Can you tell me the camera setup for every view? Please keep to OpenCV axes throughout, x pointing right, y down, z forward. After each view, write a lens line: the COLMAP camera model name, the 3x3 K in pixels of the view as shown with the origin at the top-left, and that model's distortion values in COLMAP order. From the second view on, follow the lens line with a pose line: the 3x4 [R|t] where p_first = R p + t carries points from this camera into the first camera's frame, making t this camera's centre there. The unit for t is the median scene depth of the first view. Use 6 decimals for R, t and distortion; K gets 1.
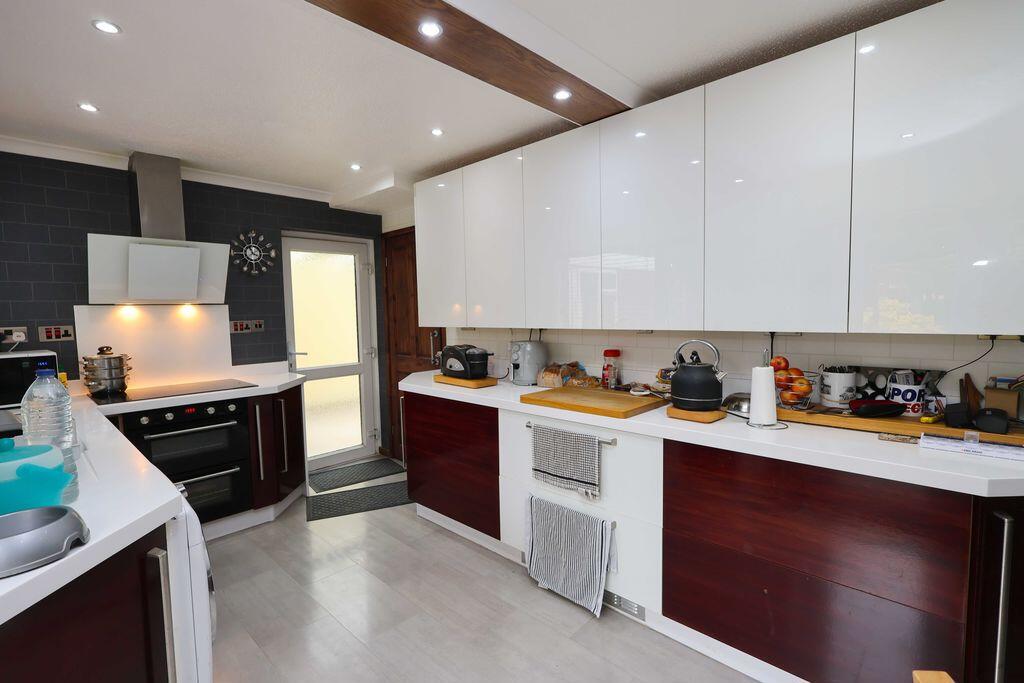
lens RADIAL K [[472.9, 0, 512.0], [0, 472.9, 341.5], [0, 0, 1]] dist [0.001279, 0.000193]
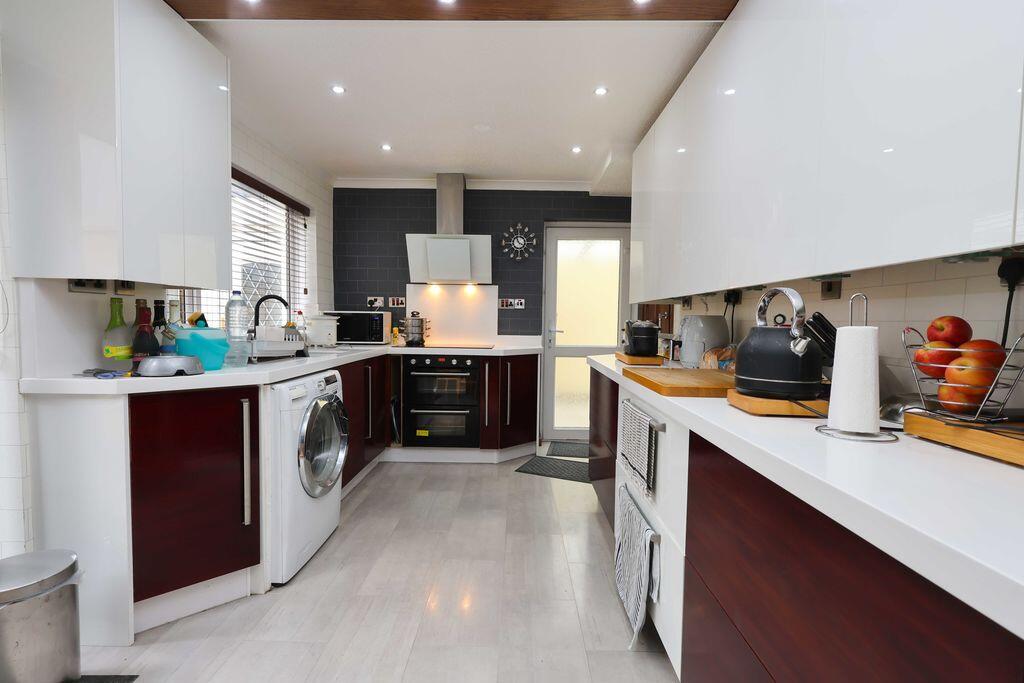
lens RADIAL K [[480.2, 0, 512.0], [0, 480.2, 341.5], [0, 0, 1]] dist [0.001125, 0.000098]
pose [[0.679193, 0.061317, -0.731394, 0.379693], [-0.076636, 0.996982, 0.012416, 0.054301], [0.729947, 0.047618, 0.681843, 0.189895]]
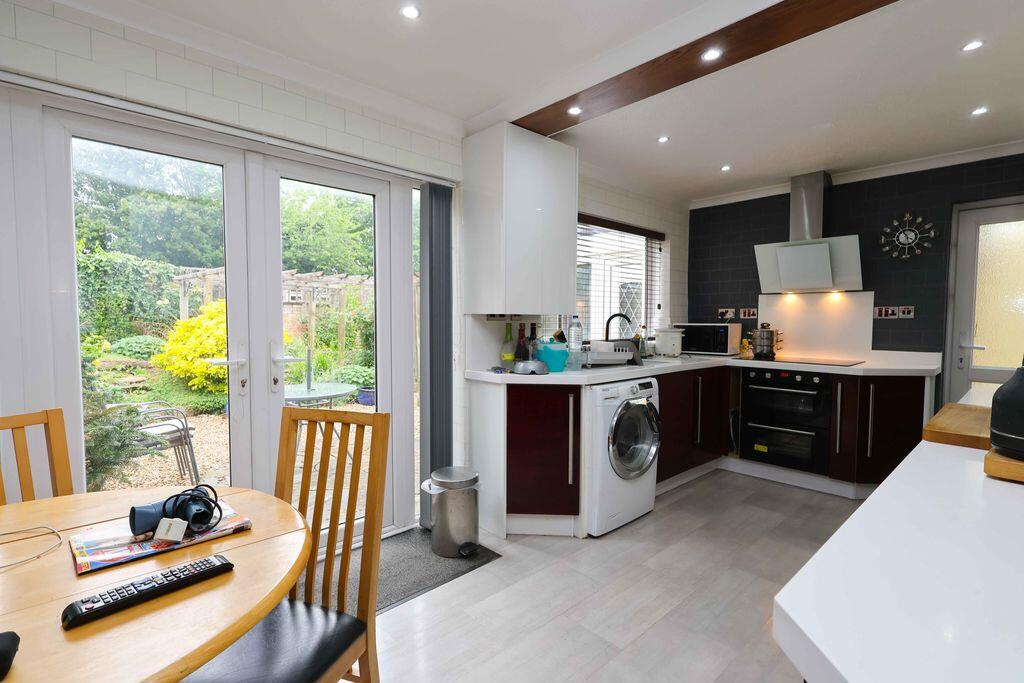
lens RADIAL K [[480.2, 0, 512.0], [0, 480.2, 341.5], [0, 0, 1]] dist [0.001125, 0.000098]
pose [[-0.066126, 0.065445, -0.995663, 0.554631], [-0.070629, 0.995037, 0.070094, 0.015931], [0.995308, 0.074957, -0.061175, 0.298921]]
